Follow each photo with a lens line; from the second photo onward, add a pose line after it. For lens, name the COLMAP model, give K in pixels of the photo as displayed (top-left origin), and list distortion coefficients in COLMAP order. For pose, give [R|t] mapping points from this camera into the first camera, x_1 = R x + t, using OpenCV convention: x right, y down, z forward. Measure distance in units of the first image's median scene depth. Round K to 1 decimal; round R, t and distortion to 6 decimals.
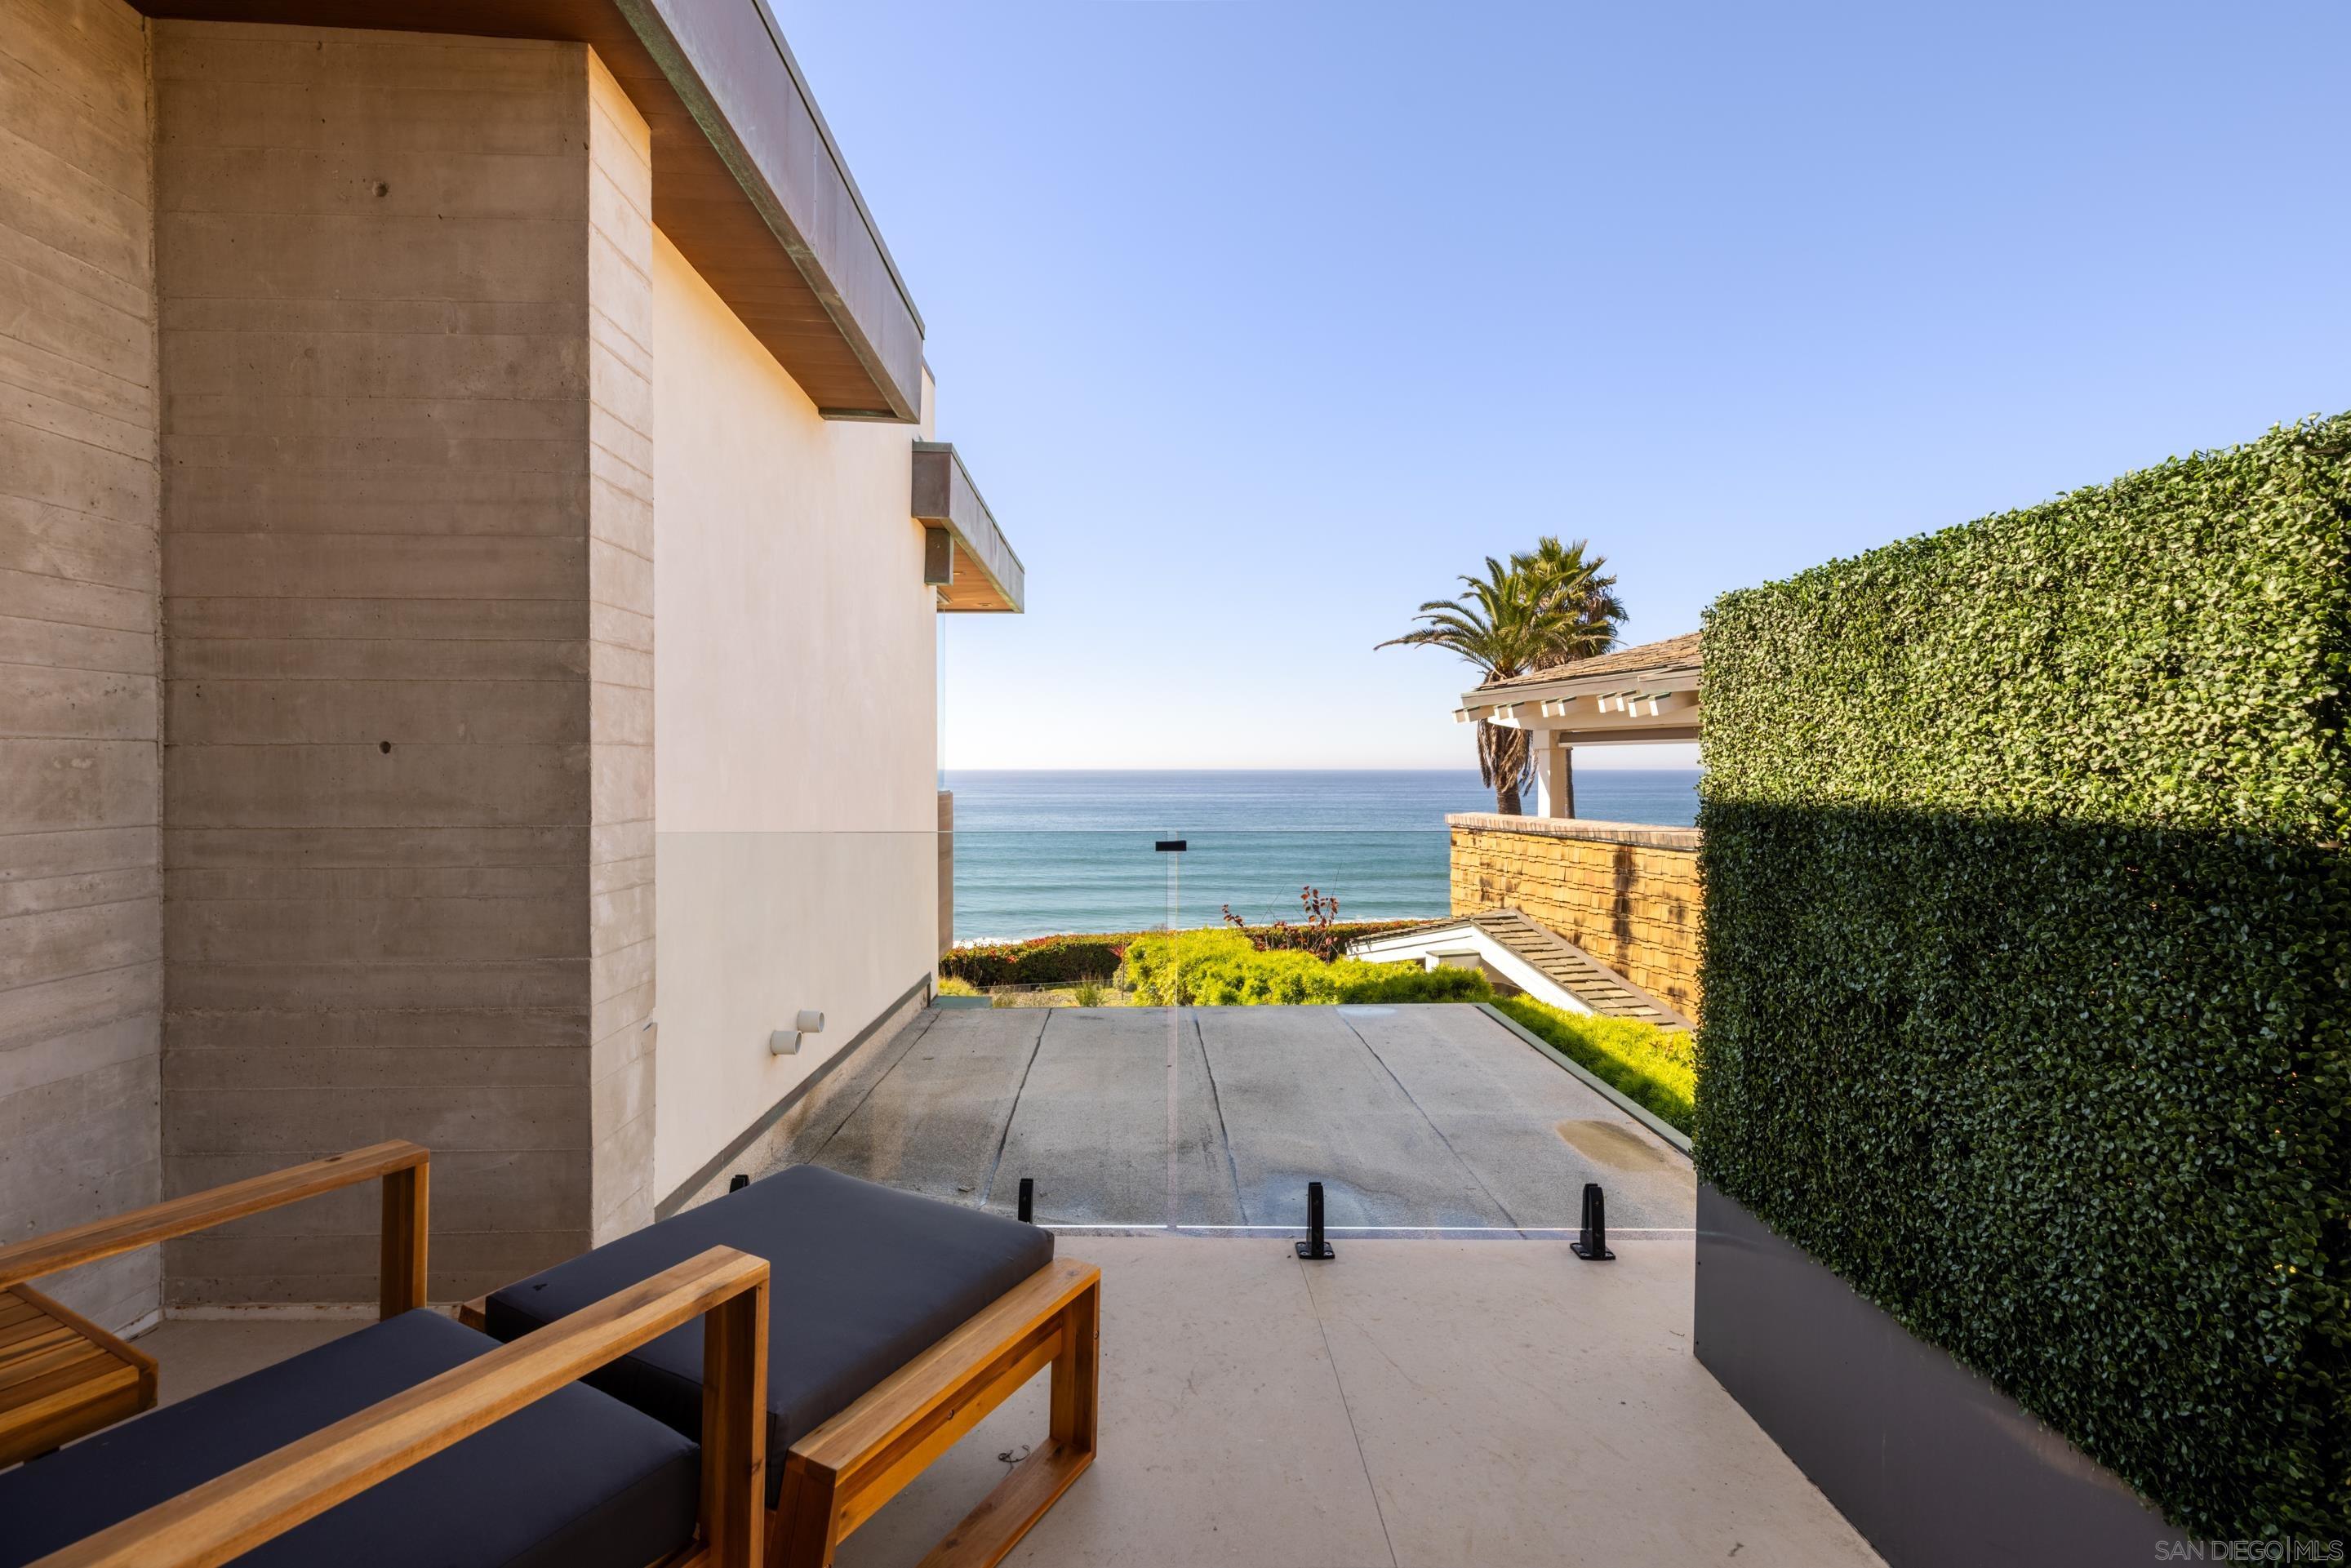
lens RADIAL K [[1056.5, 0, 1172.8], [0, 1056.5, 765.8], [0, 0, 1]] dist [0.000657, -0.000068]
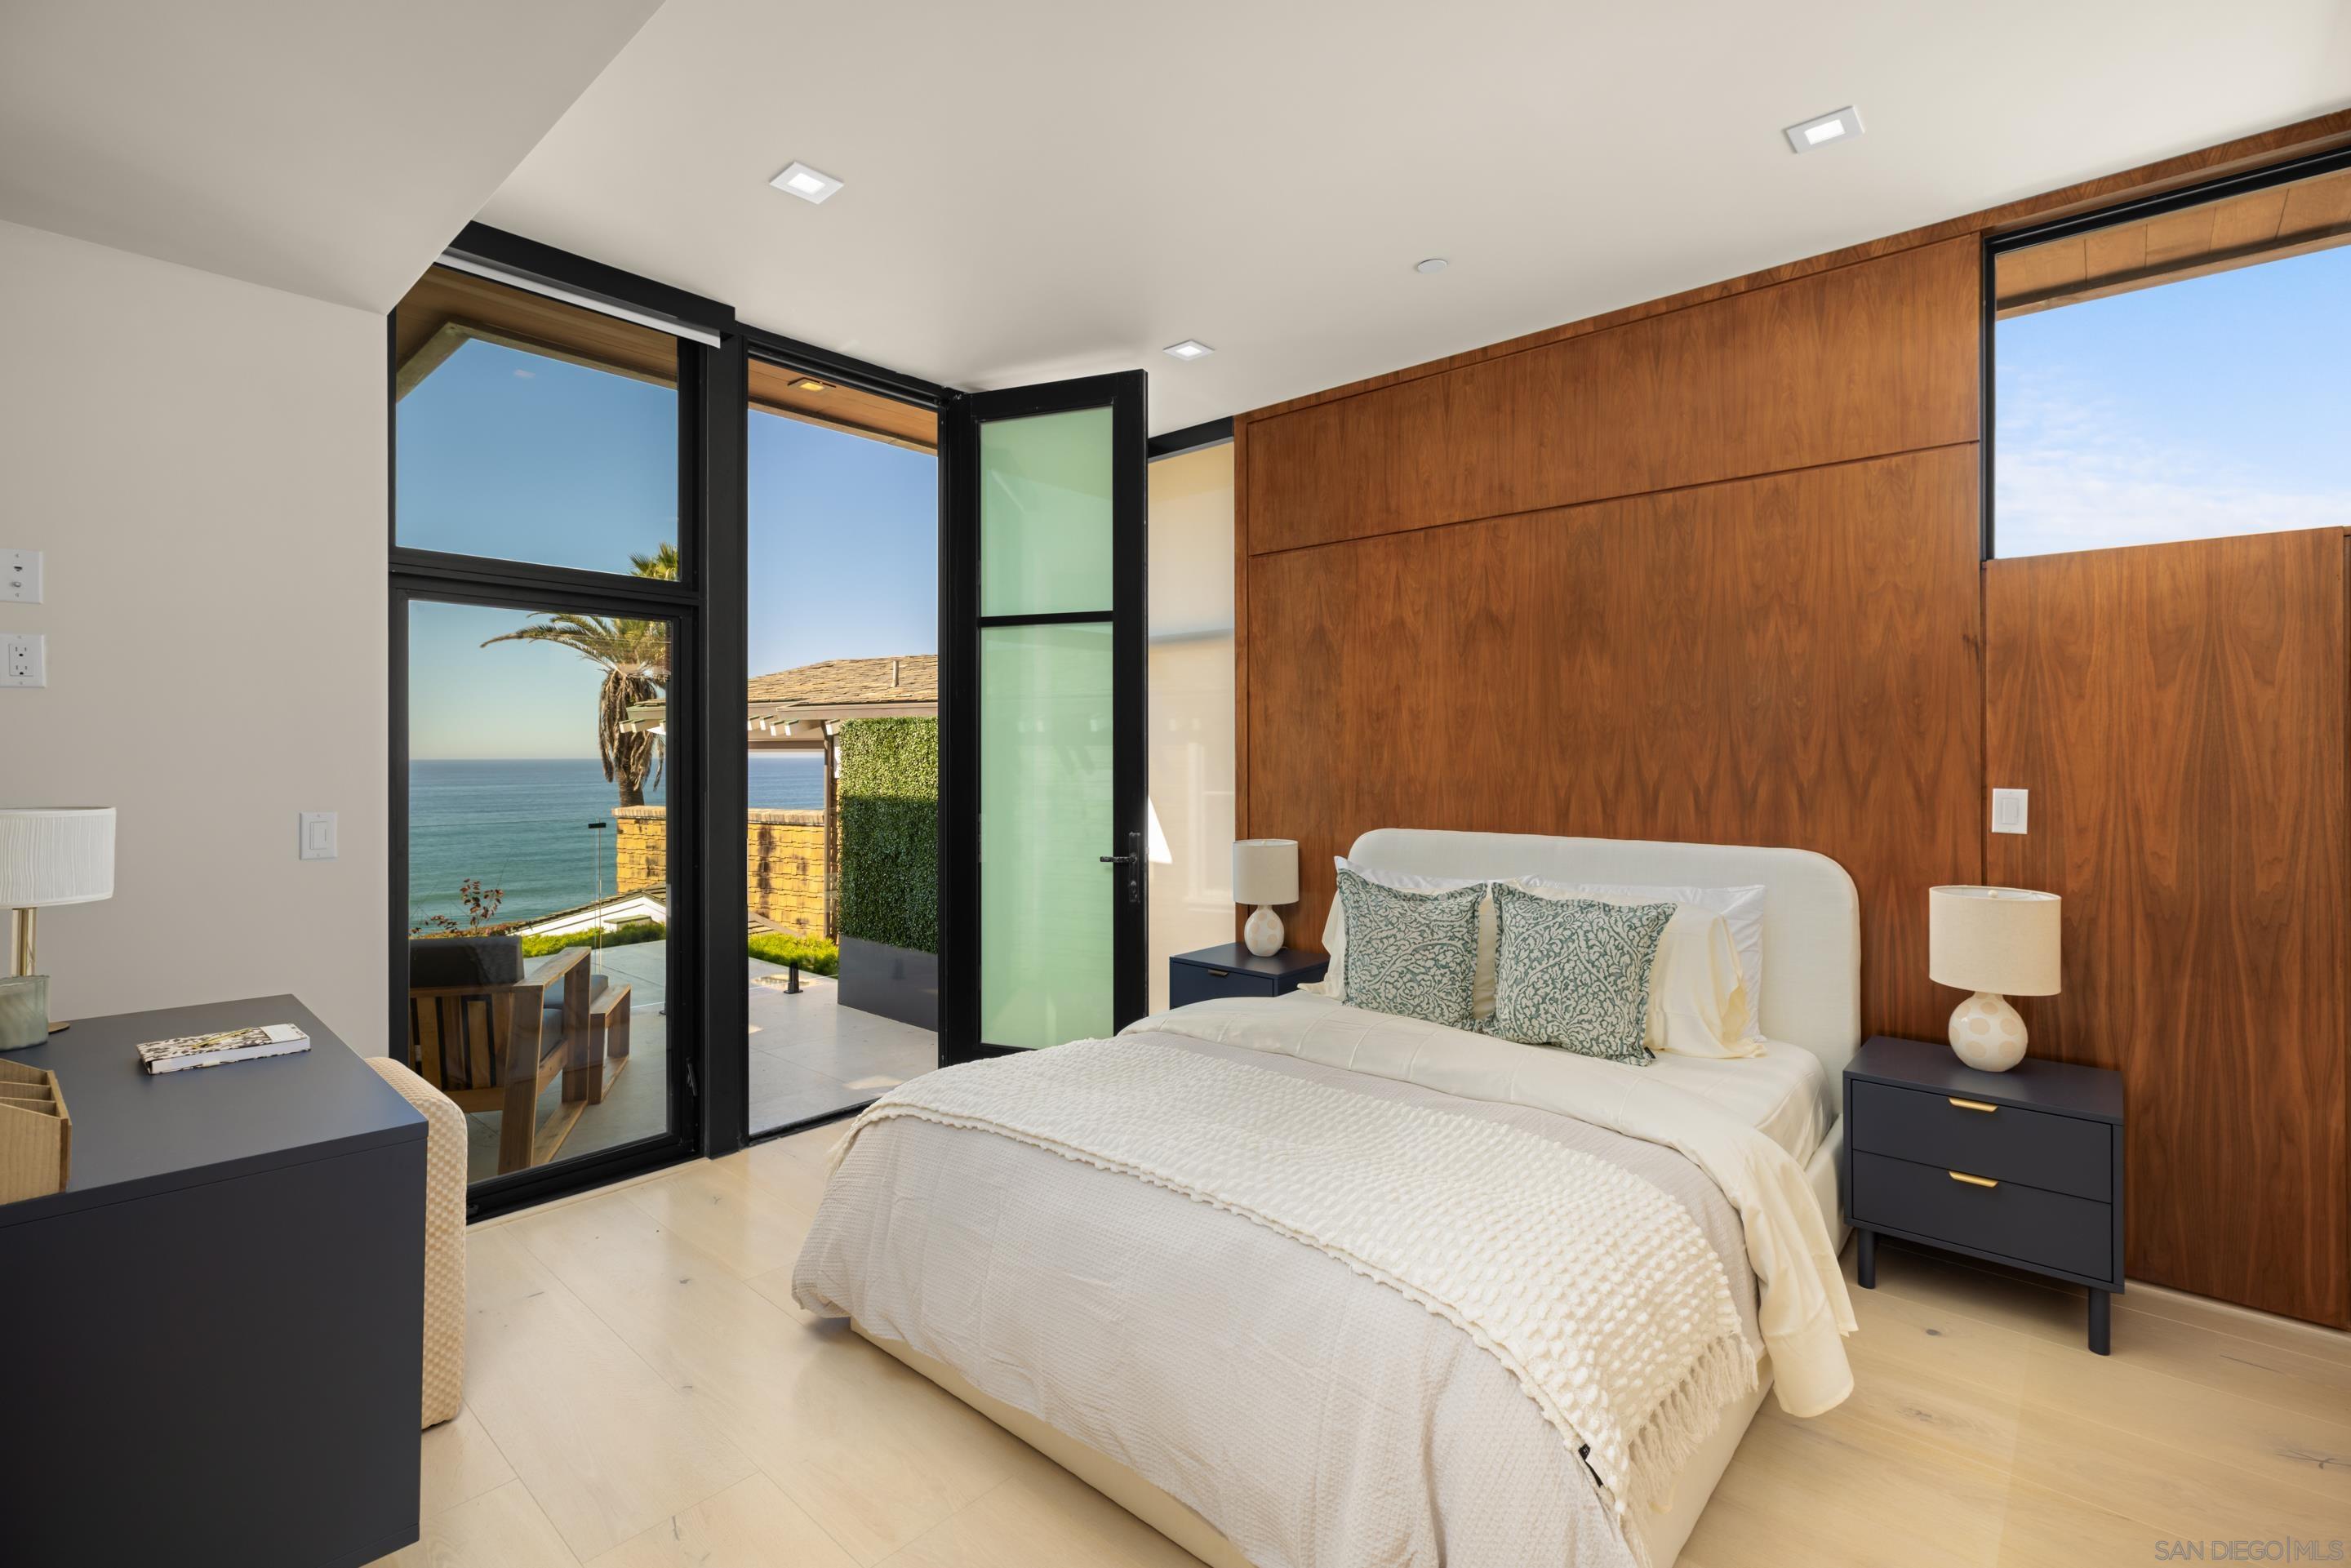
lens RADIAL K [[1056.5, 0, 1194.7], [0, 1056.5, 745.4], [0, 0, 1]] dist [0.000657, -0.000068]
pose [[0.679168, 0.001116, 0.733982, -0.233709], [0.004612, 0.999973, -0.005788, -0.020556], [-0.733969, 0.007317, 0.679144, -0.405552]]
